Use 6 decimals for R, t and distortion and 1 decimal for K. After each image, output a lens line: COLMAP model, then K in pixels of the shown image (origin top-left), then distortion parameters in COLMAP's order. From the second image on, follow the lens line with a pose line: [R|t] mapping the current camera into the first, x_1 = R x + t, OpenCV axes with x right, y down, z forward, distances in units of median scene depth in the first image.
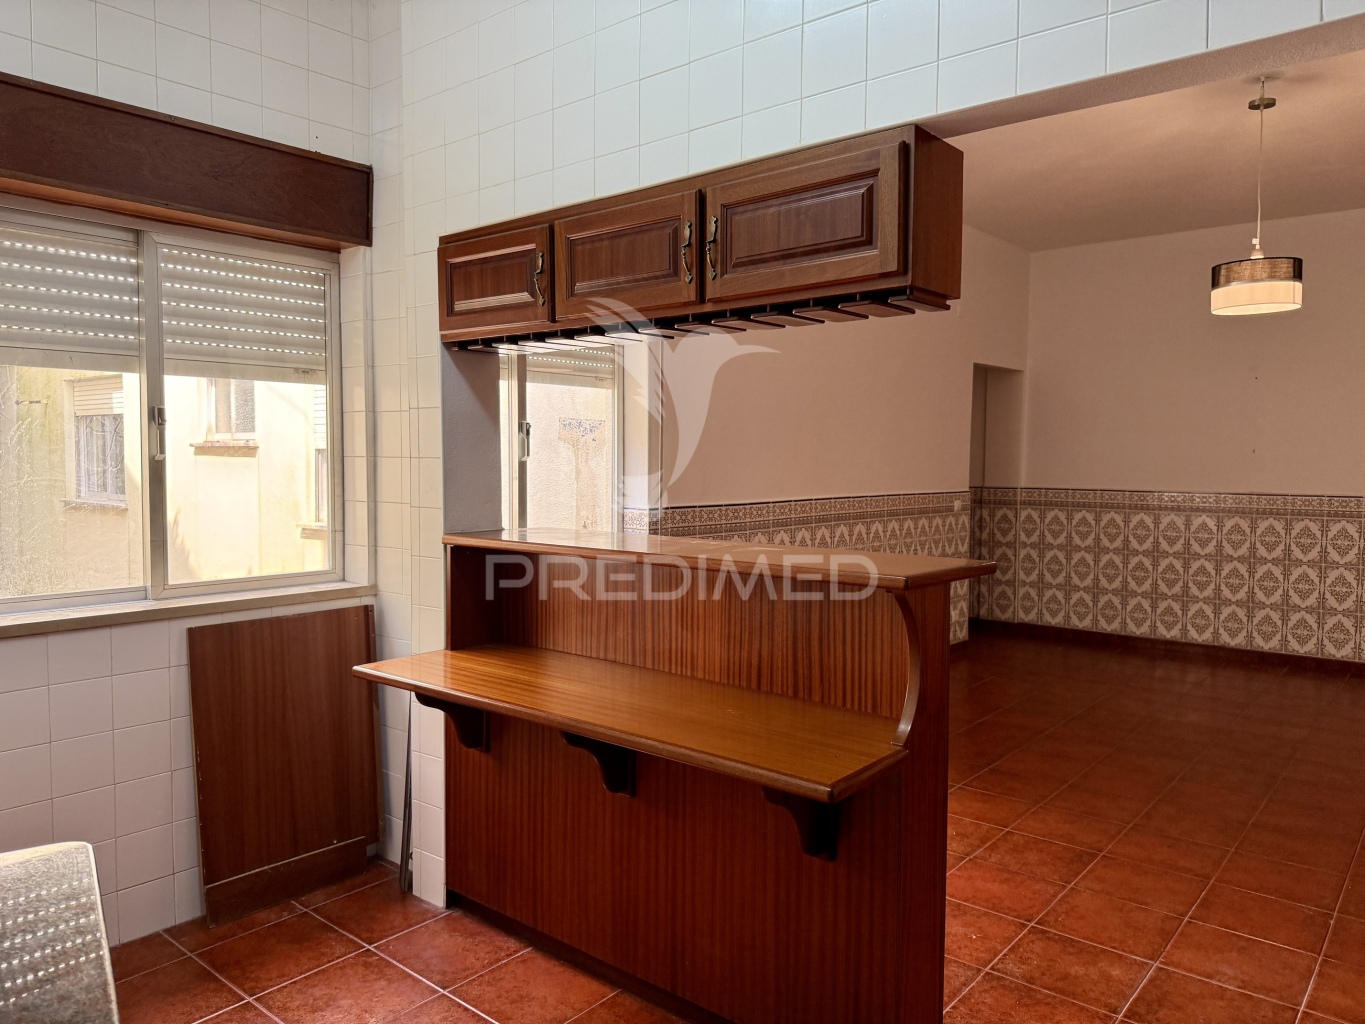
lens RADIAL K [[952.9, 0, 663.2], [0, 952.9, 507.3], [0, 0, 1]] dist [0.061683, -0.077998]
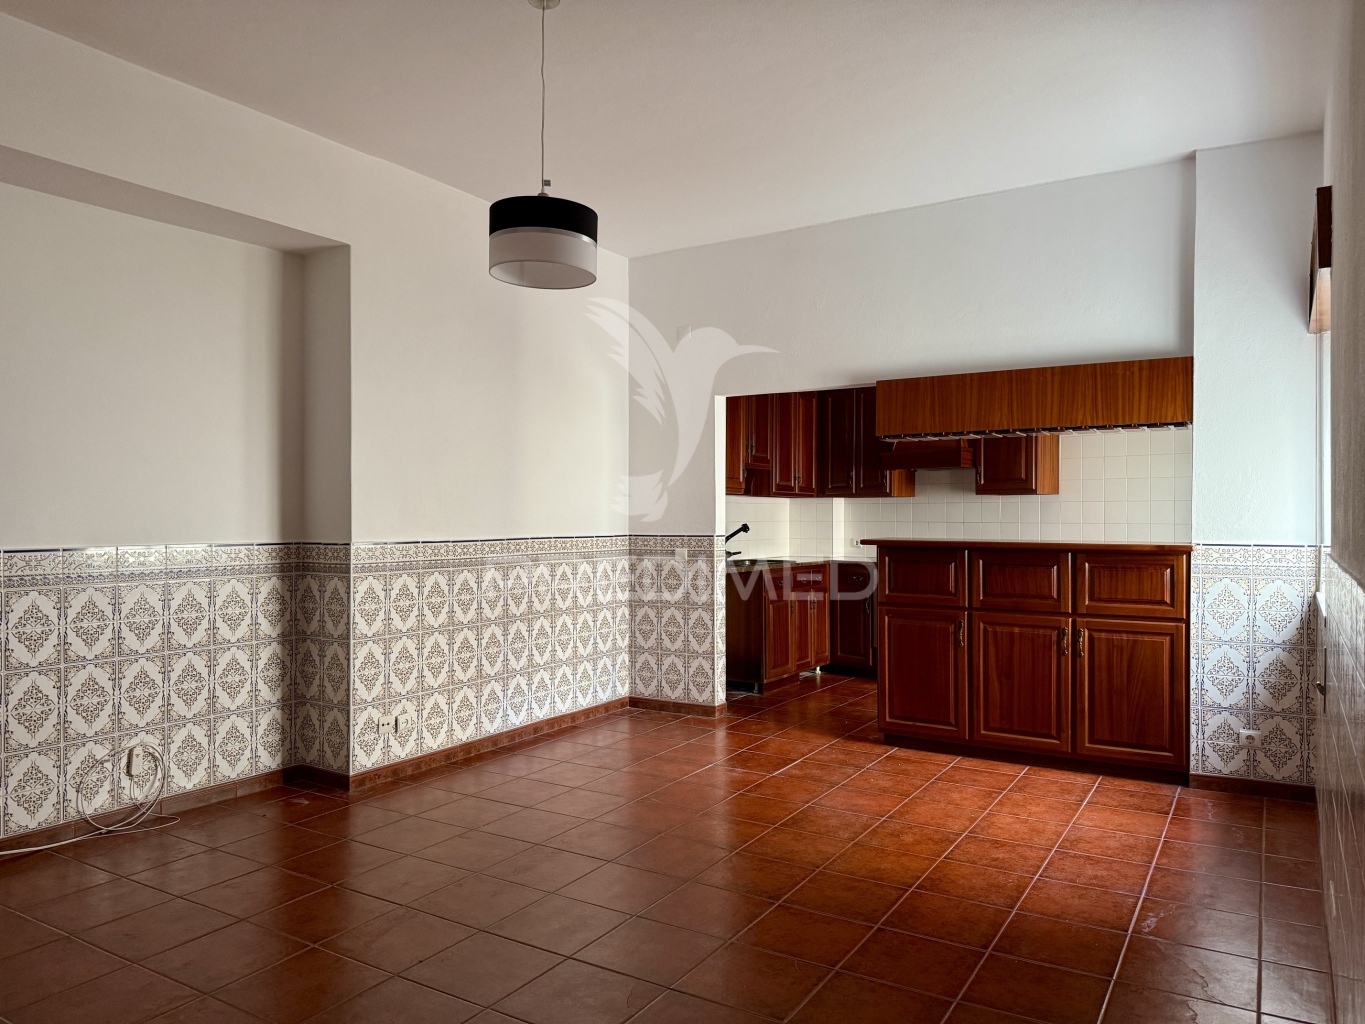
lens RADIAL K [[952.9, 0, 671.5], [0, 952.9, 516.2], [0, 0, 1]] dist [0.061683, -0.077998]
pose [[-0.987567, -0.008318, -0.156978, 0.647173], [-0.017947, 0.998036, 0.060024, -0.066895], [0.156170, 0.062095, -0.985776, 1.776443]]
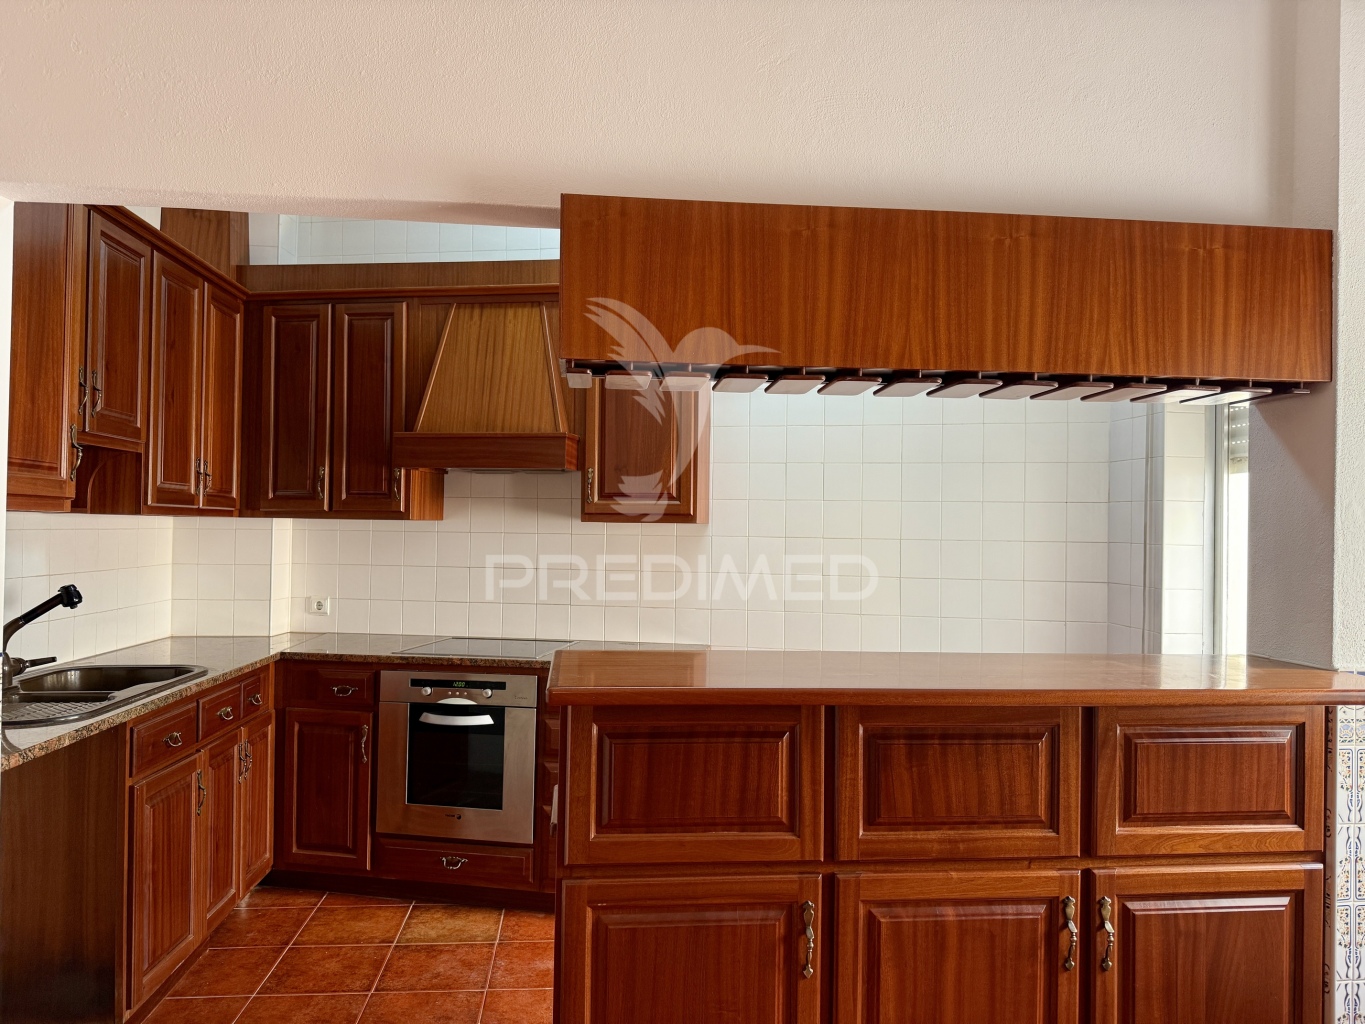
lens RADIAL K [[952.9, 0, 676.4], [0, 952.9, 511.5], [0, 0, 1]] dist [0.061683, -0.077998]
pose [[-0.690173, -0.029052, -0.723061, 0.440646], [-0.063538, 0.997768, 0.020558, -0.046101], [0.720850, 0.060130, -0.690478, 0.862790]]
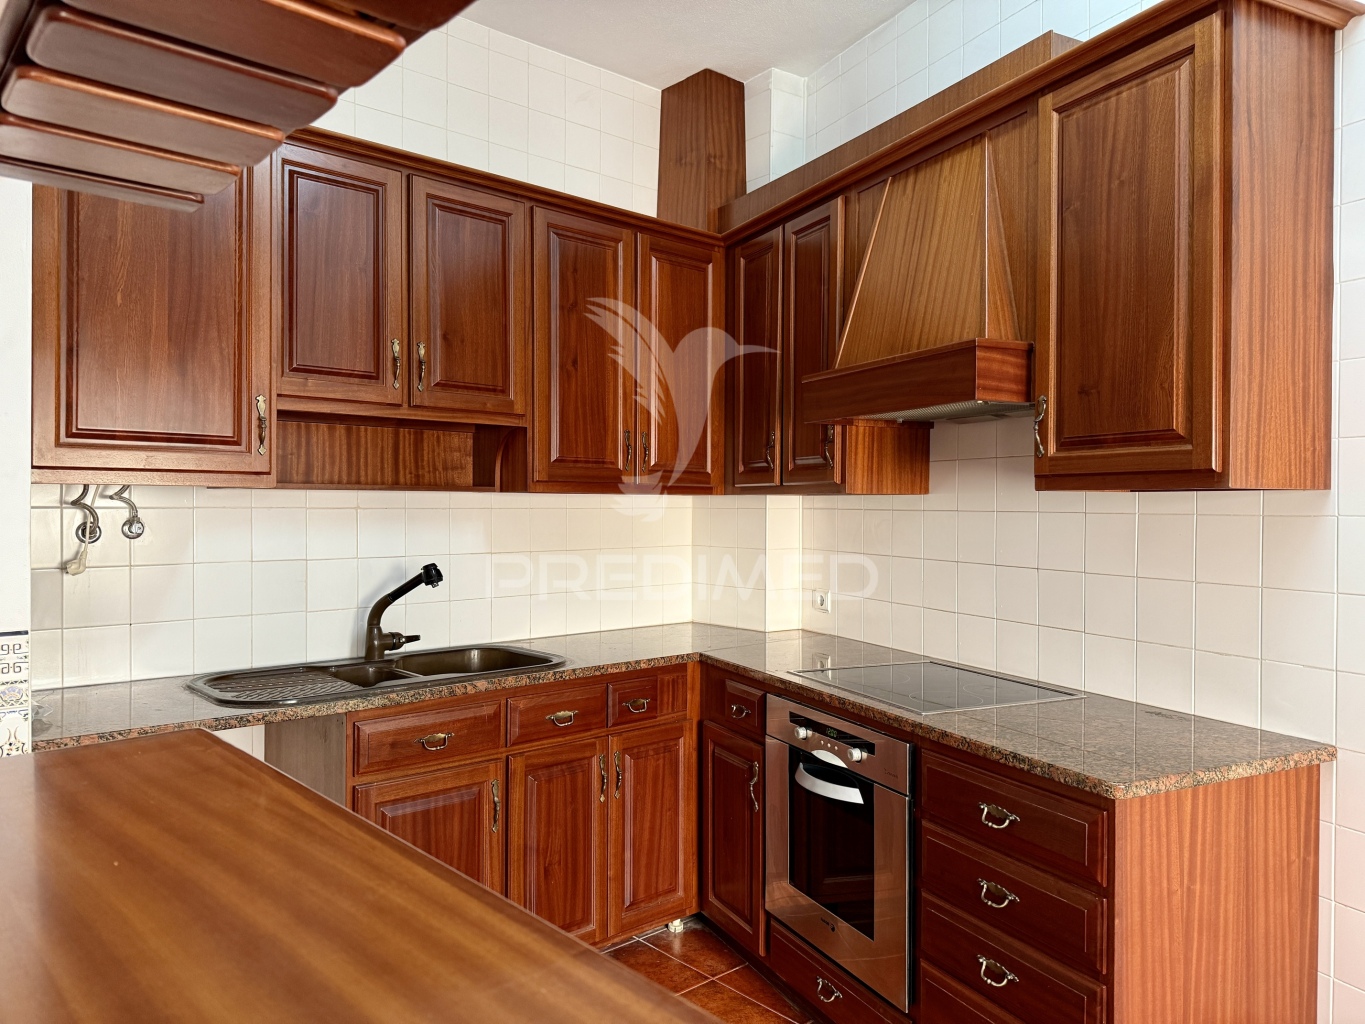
lens RADIAL K [[952.9, 0, 681.3], [0, 952.9, 512.5], [0, 0, 1]] dist [0.061683, -0.077998]
pose [[-0.992409, -0.012229, 0.122373, -0.032017], [-0.003517, 0.997459, 0.071161, -0.036478], [-0.122932, 0.070190, -0.989930, 0.717592]]
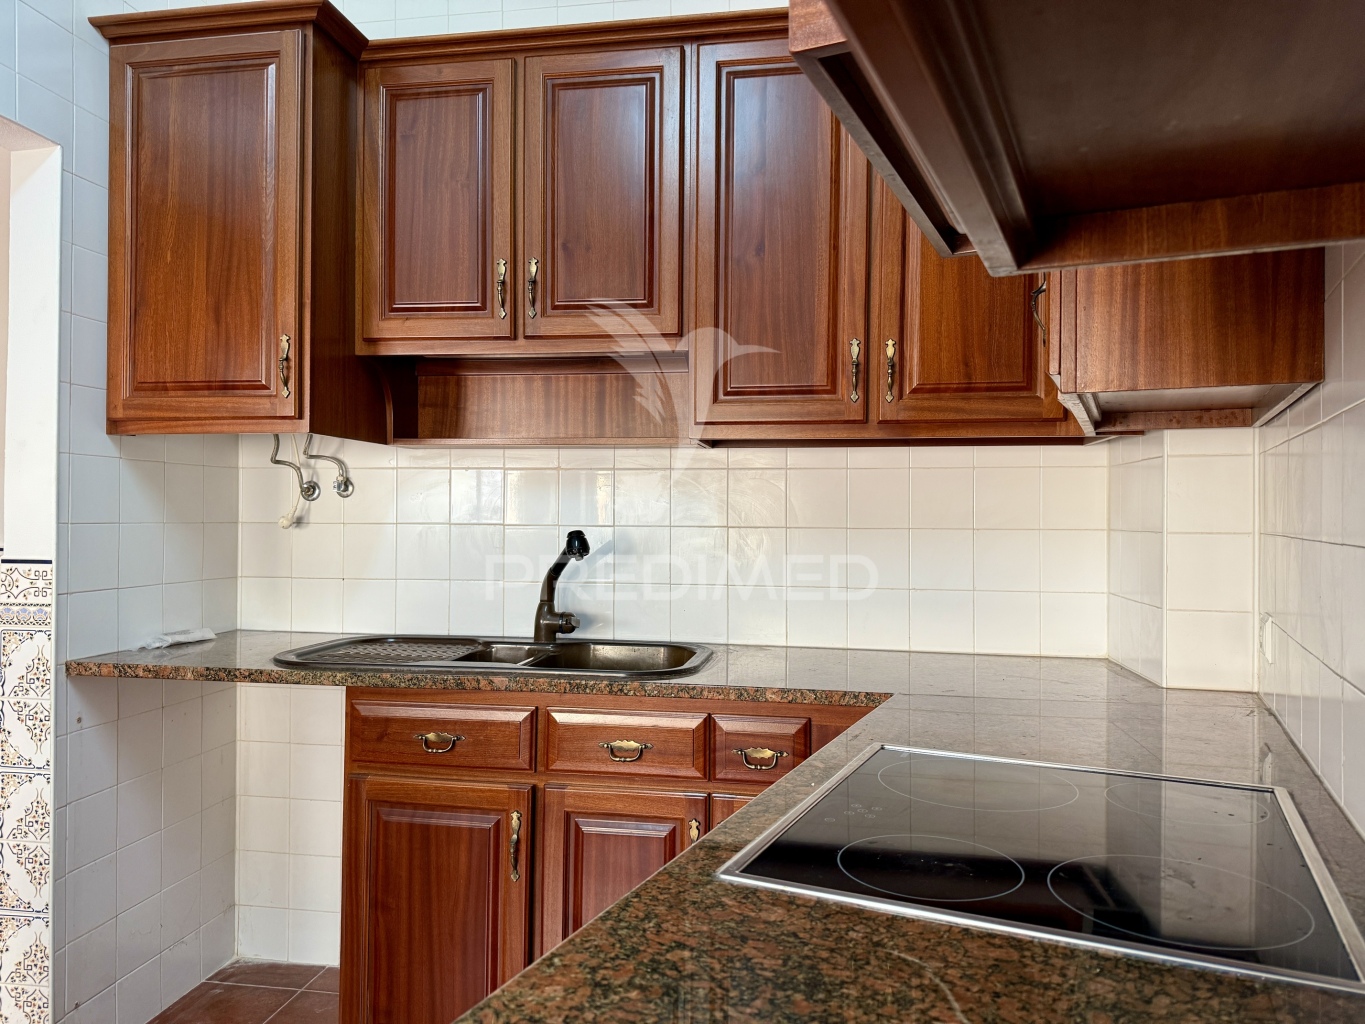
lens RADIAL K [[952.9, 0, 680.3], [0, 952.9, 513.5], [0, 0, 1]] dist [0.061683, -0.077998]
pose [[-0.529496, -0.007134, 0.848283, -0.277822], [0.041743, 0.998534, 0.034453, 0.023560], [-0.847285, 0.053652, -0.528422, 0.299168]]
